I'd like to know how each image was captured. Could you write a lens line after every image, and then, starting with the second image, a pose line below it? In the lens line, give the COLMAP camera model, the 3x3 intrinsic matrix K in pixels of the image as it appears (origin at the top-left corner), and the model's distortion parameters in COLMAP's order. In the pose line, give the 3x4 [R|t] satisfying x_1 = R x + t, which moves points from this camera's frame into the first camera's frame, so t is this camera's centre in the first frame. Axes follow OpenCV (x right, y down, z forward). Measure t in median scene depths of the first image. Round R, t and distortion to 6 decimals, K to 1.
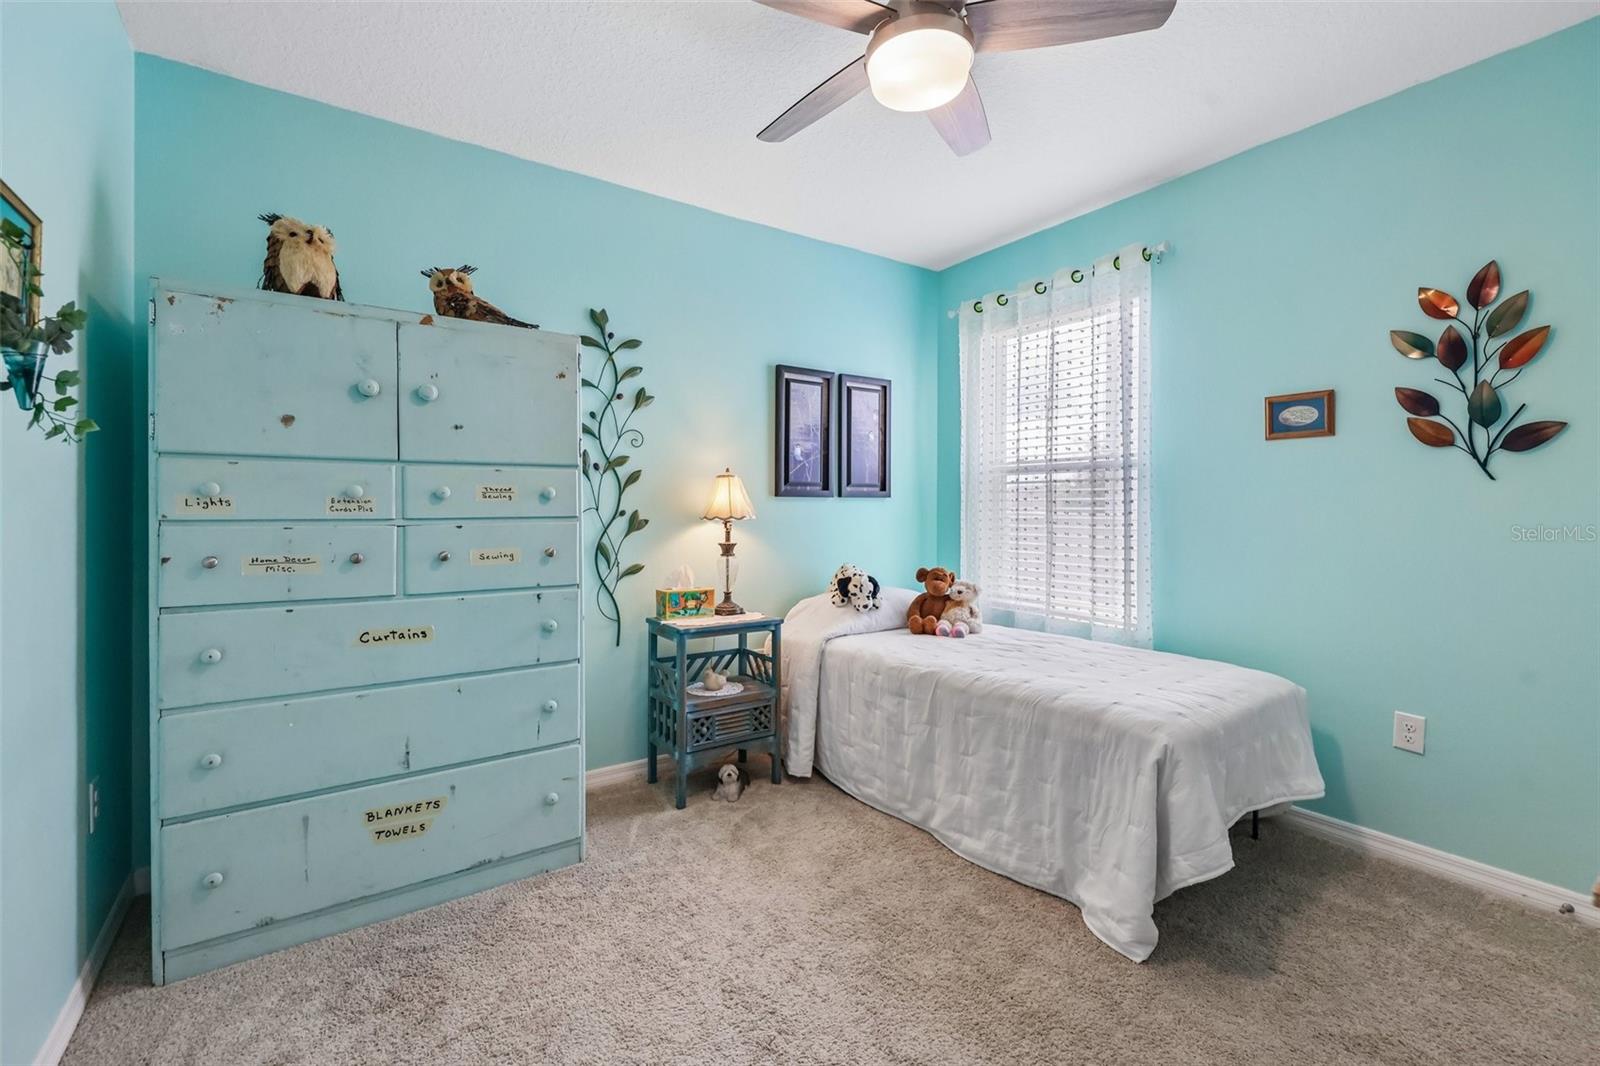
lens RADIAL K [[684.7, 0, 810.6], [0, 684.7, 506.3], [0, 0, 1]] dist [0.002989, -0.001086]
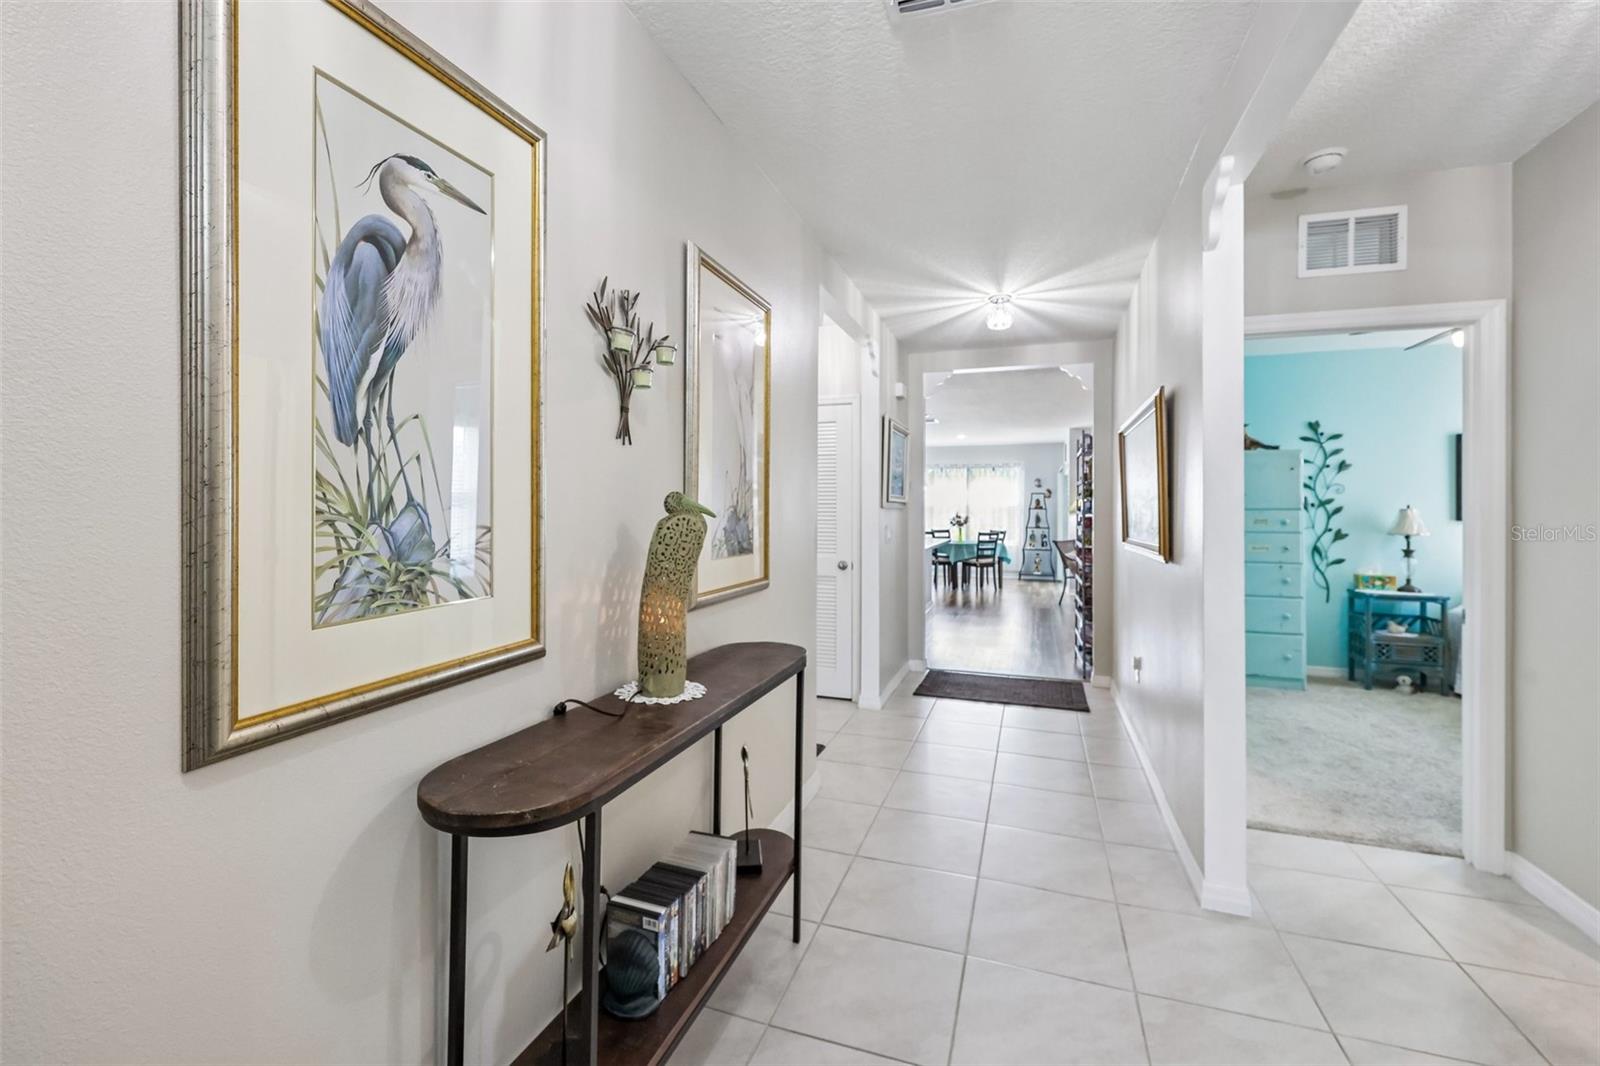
lens RADIAL K [[684.7, 0, 785.9], [0, 684.7, 501.8], [0, 0, 1]] dist [0.002989, -0.001086]
pose [[0.561613, -0.007521, -0.827366, 0.436281], [-0.002535, 0.999938, -0.010811, -0.042828], [0.827396, 0.008169, 0.561559, -1.264434]]
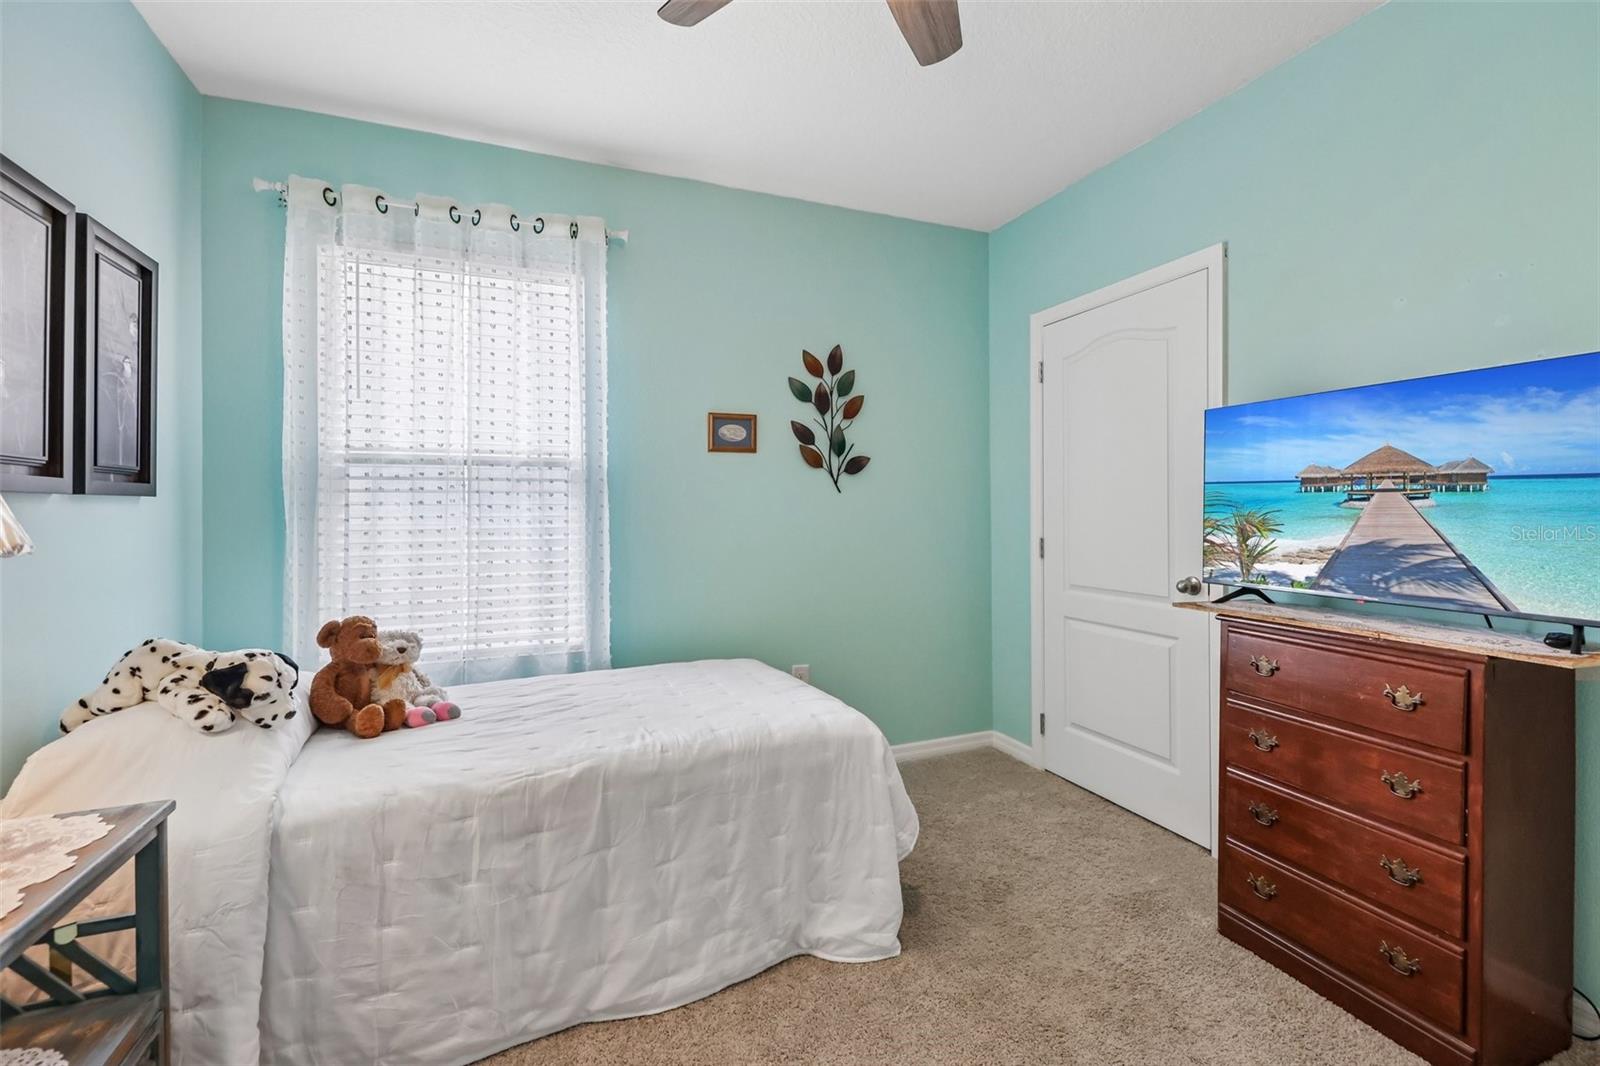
lens RADIAL K [[684.7, 0, 809.6], [0, 684.7, 503.2], [0, 0, 1]] dist [0.002989, -0.001086]
pose [[0.222887, 0.006967, 0.974819, -0.336938], [0.002191, 0.999968, -0.007648, -0.003421], [-0.974842, 0.003841, 0.222864, 0.536645]]
